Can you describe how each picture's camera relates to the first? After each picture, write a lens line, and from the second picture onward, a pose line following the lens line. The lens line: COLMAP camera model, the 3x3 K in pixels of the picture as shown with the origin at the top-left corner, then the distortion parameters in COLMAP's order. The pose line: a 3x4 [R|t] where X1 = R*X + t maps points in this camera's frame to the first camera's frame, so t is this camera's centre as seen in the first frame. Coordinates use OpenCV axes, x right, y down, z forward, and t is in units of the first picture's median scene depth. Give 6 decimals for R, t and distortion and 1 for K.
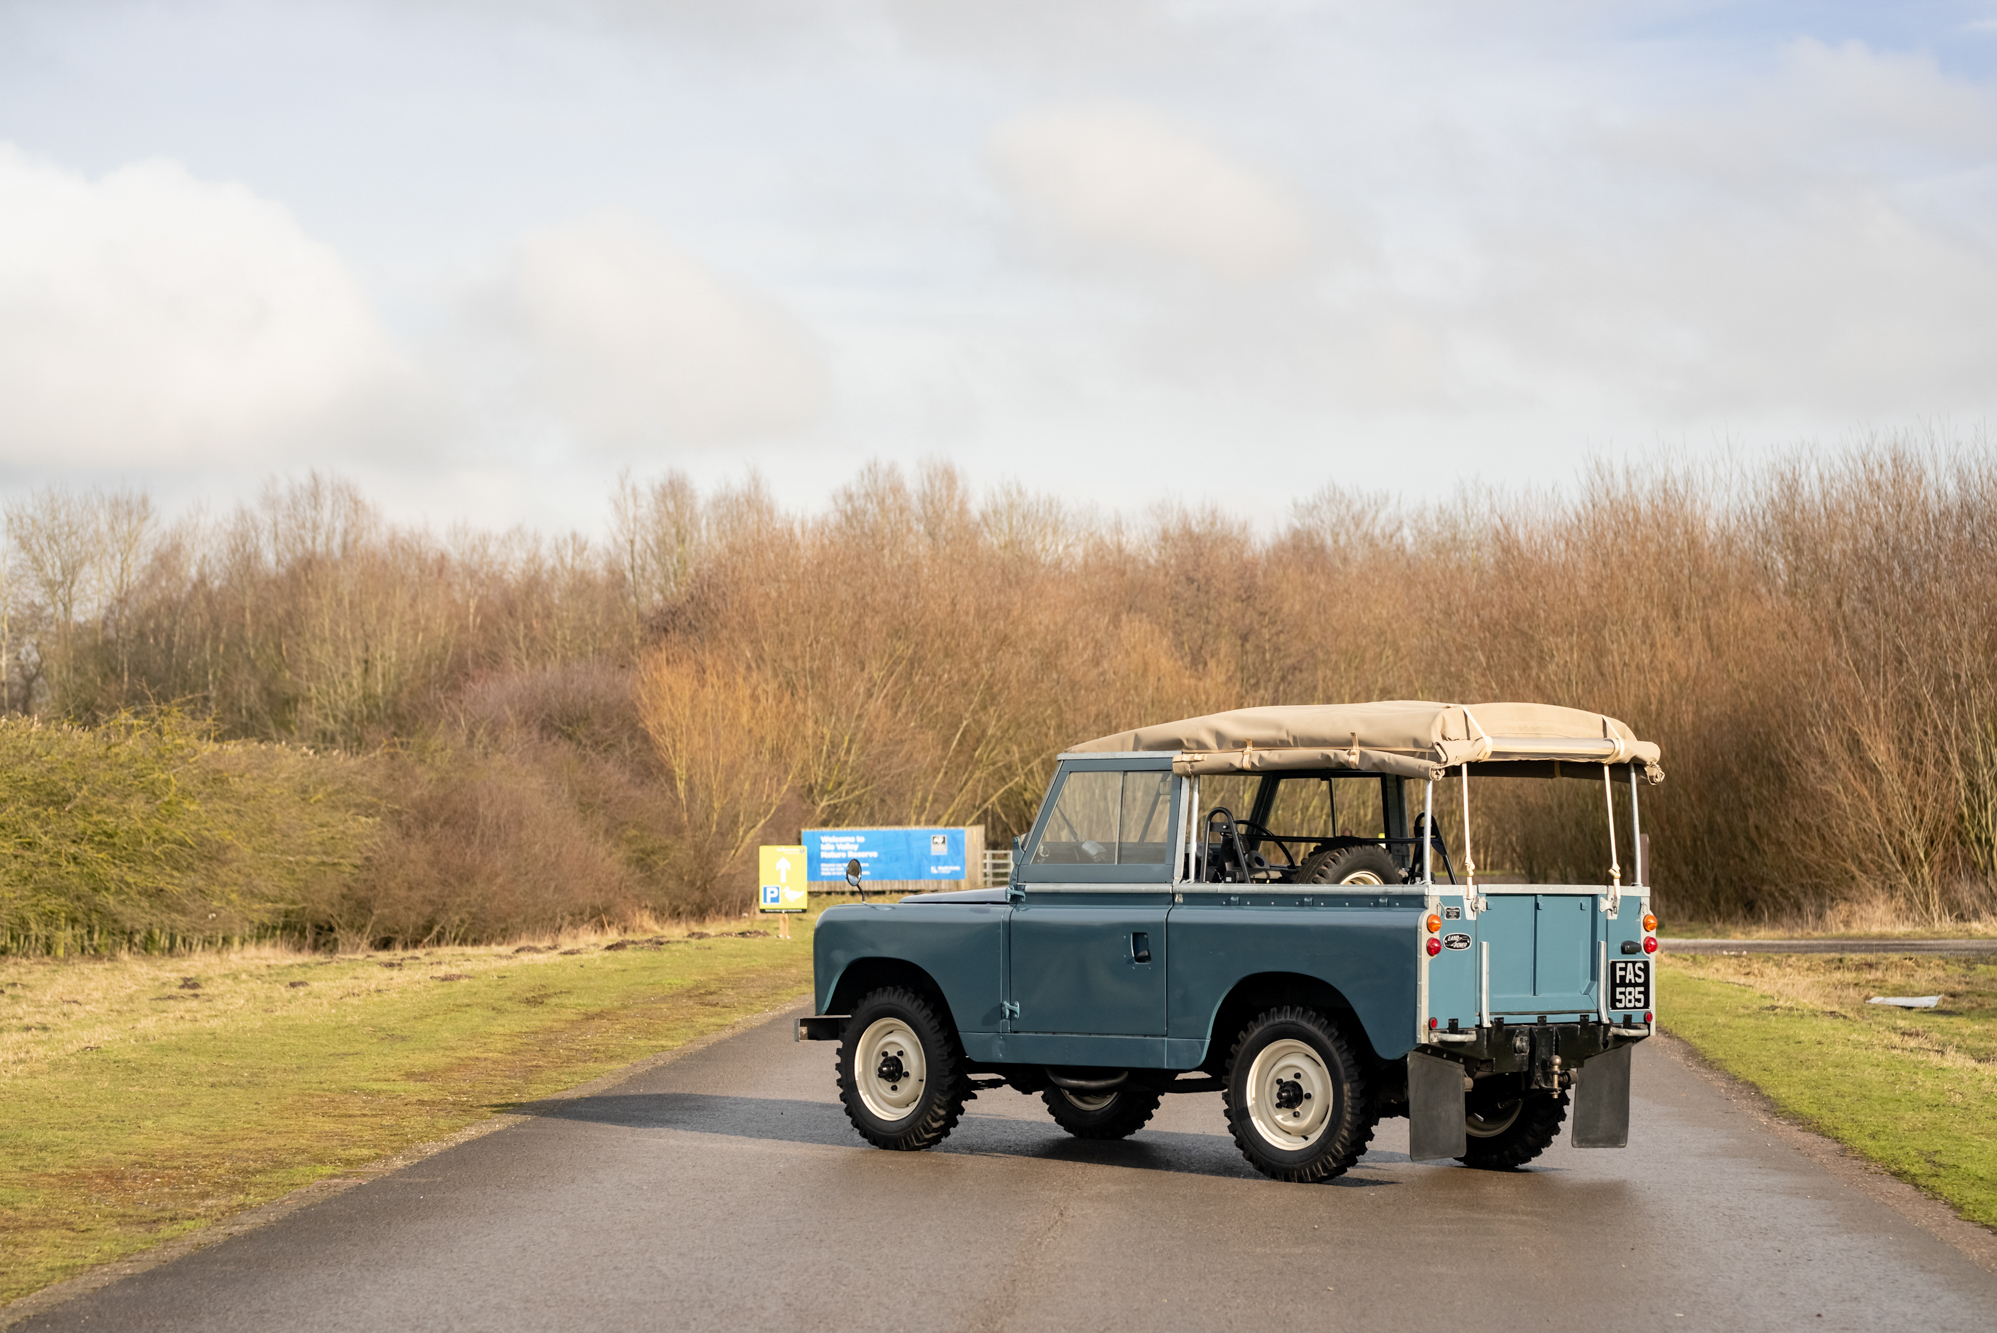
lens RADIAL K [[4766.5, 0, 1000.4], [0, 4766.5, 719.5], [0, 0, 1]] dist [-0.025927, 0.030313]
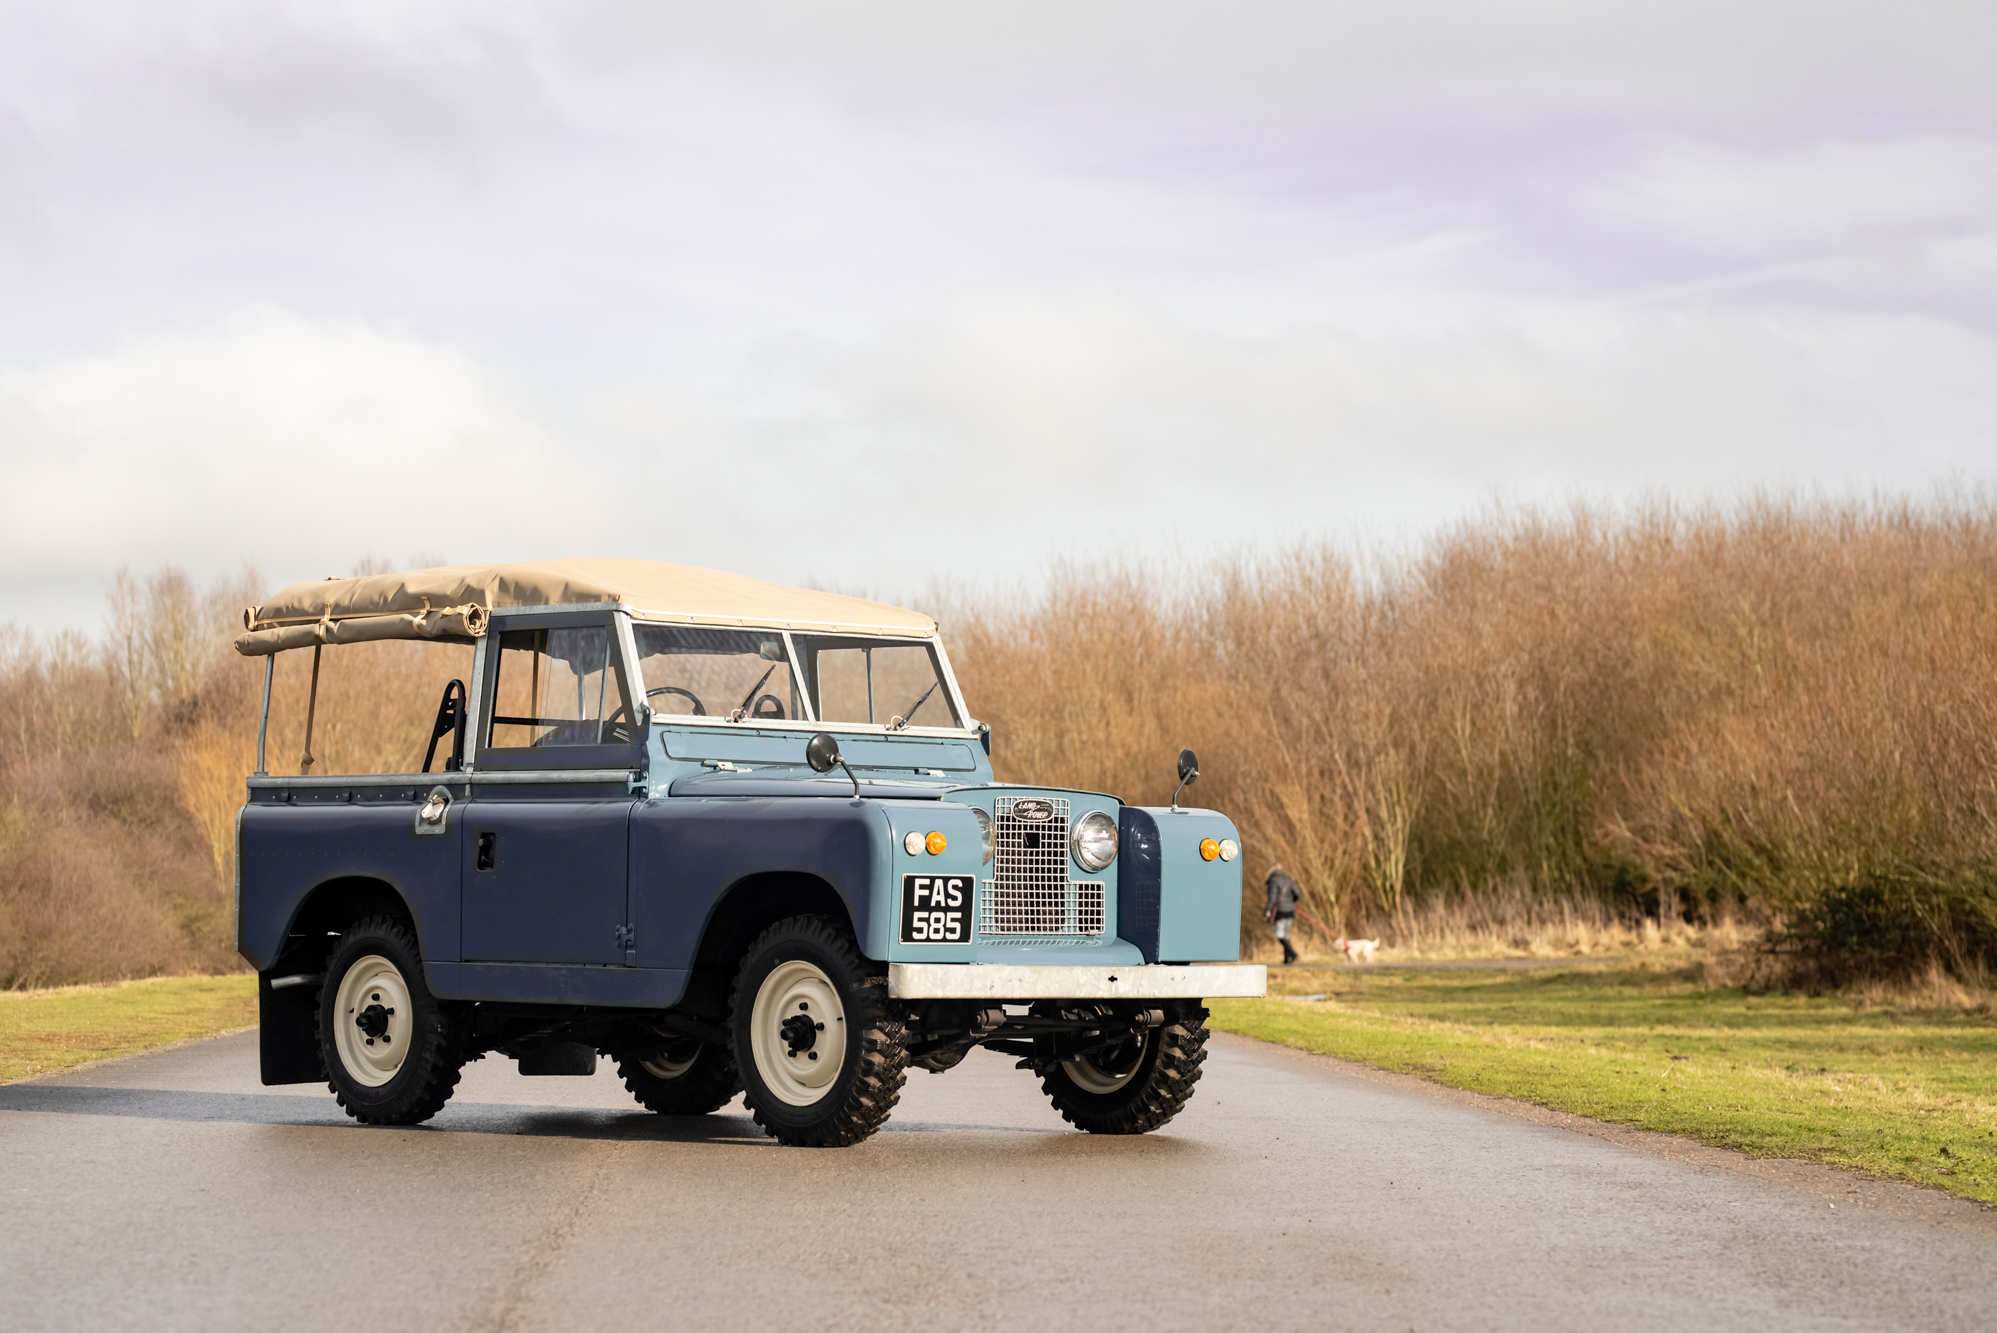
lens RADIAL K [[4798.4, 0, 998.5], [0, 4798.4, 666.5], [0, 0, 1]] dist [0.001510, -0.849331]
pose [[0.994005, -0.003675, 0.109270, -0.009851], [0.007123, 0.999488, -0.031188, 0.005368], [-0.109099, 0.031779, 0.993523, -0.102745]]
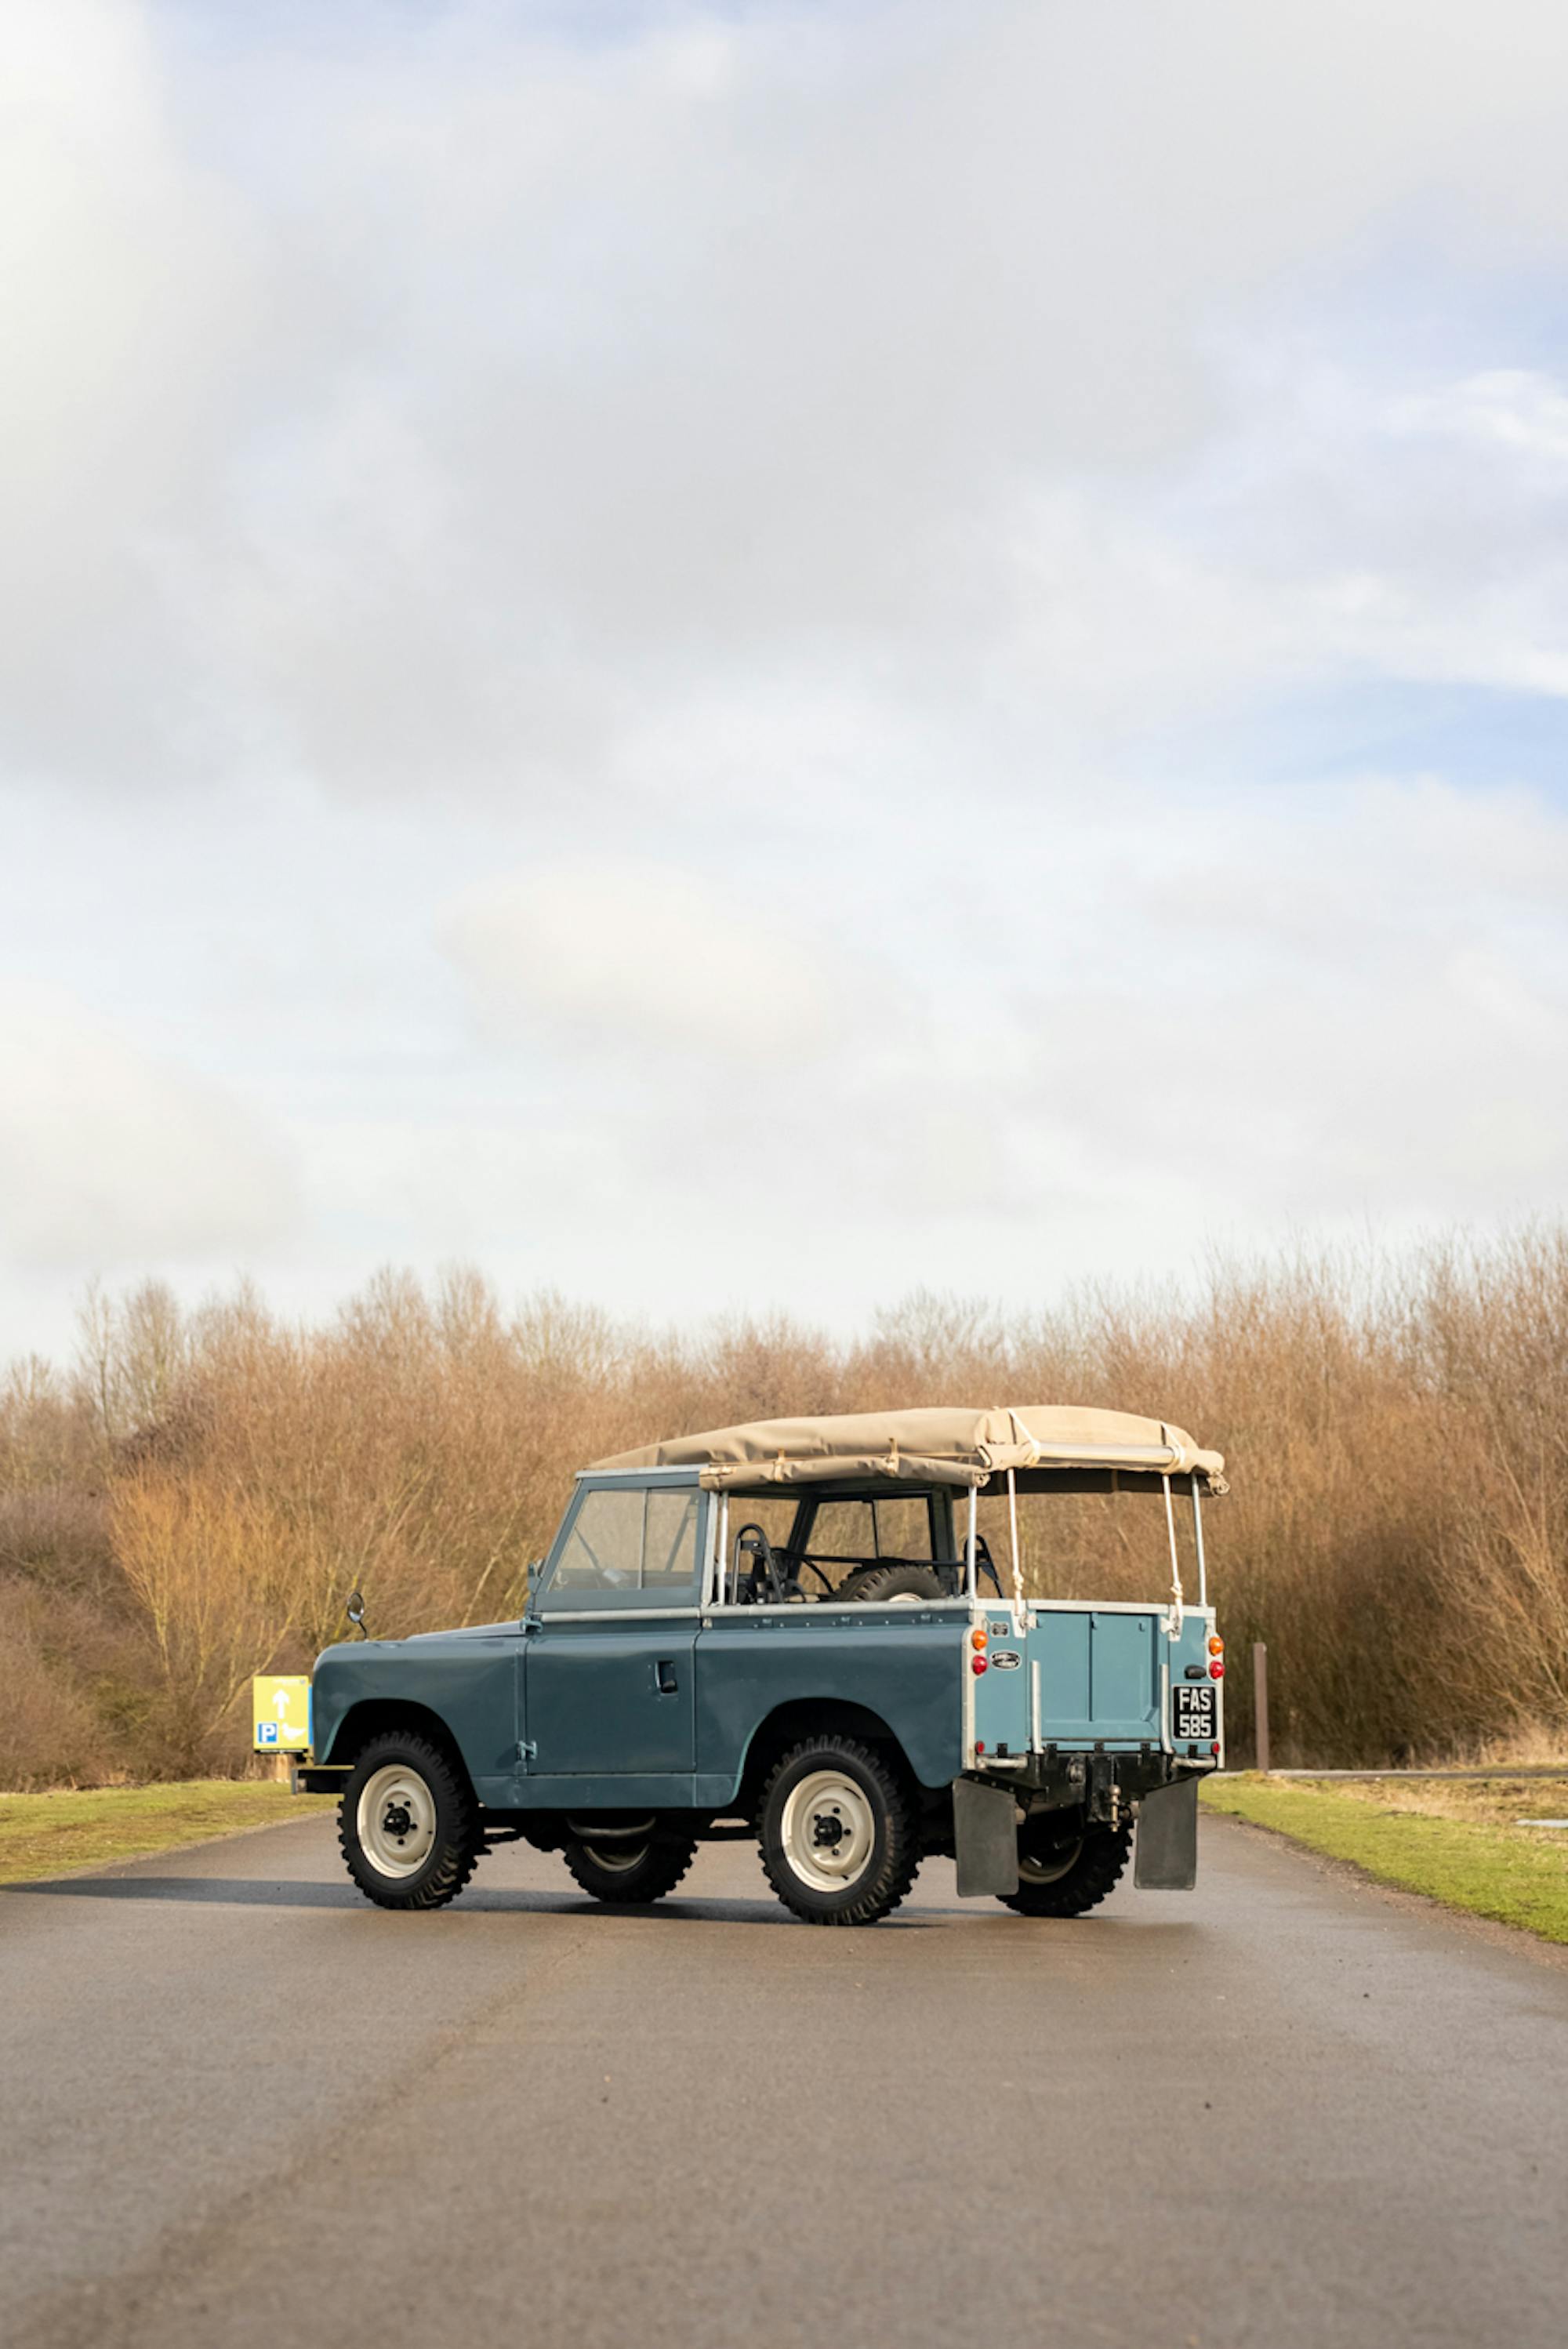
lens RADIAL K [[5614.5, 0, 784.0], [0, 5614.5, 1174.5], [0, 0, 1]] dist [-0.009433, -0.272453]
pose [[0.999006, -0.006636, 0.044072, 0.000975], [0.009805, 0.997351, -0.072076, 0.005906], [-0.043477, 0.072436, 0.996425, -0.018680]]
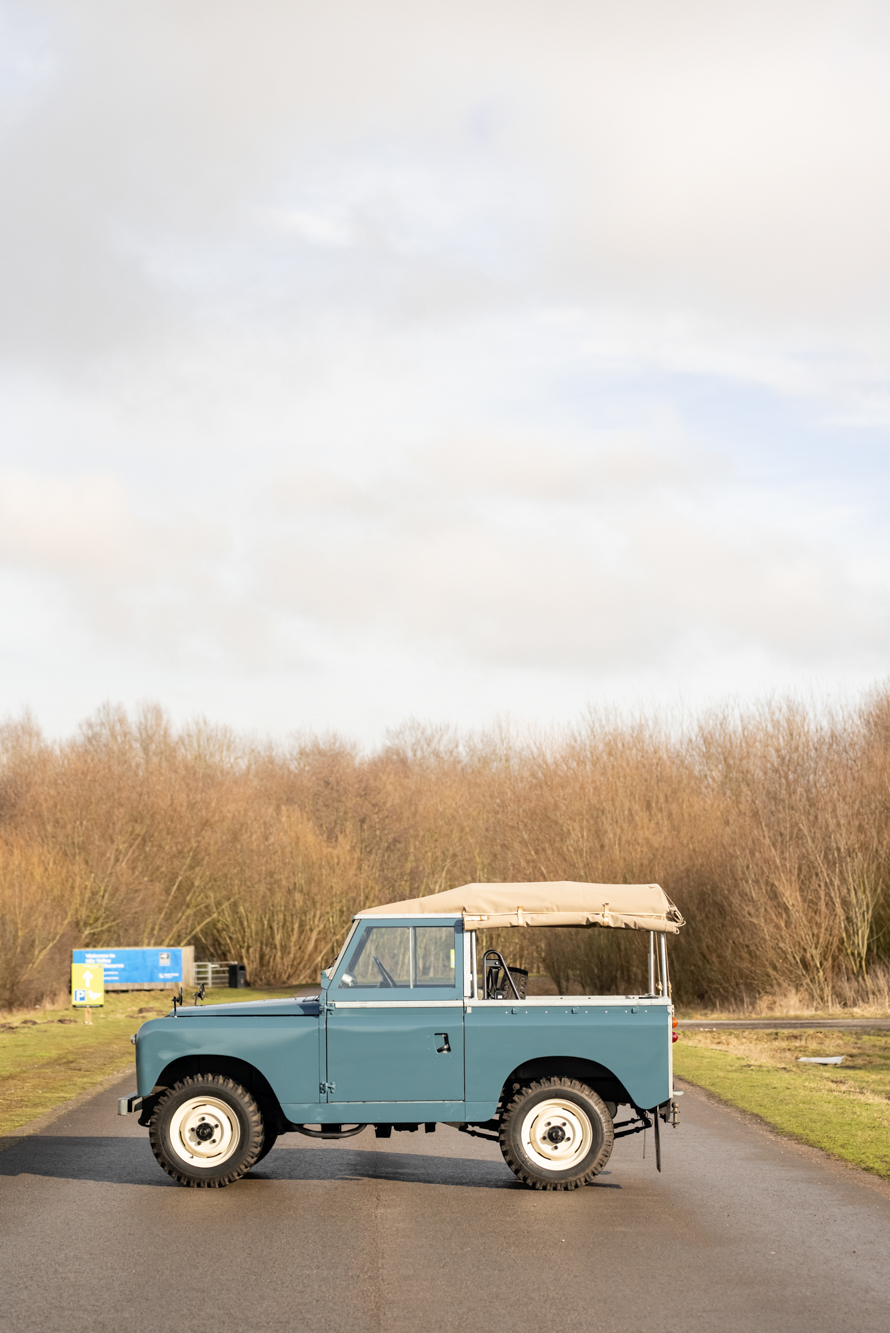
lens RADIAL K [[3186.2, 0, 445.0], [0, 3186.2, 666.5], [0, 0, 1]] dist [-0.009433, -0.272453]
pose [[0.996501, 0.001783, 0.083564, -0.010005], [0.003568, 0.997953, -0.063846, -0.001725], [-0.083507, 0.063921, 0.994455, -0.019473]]
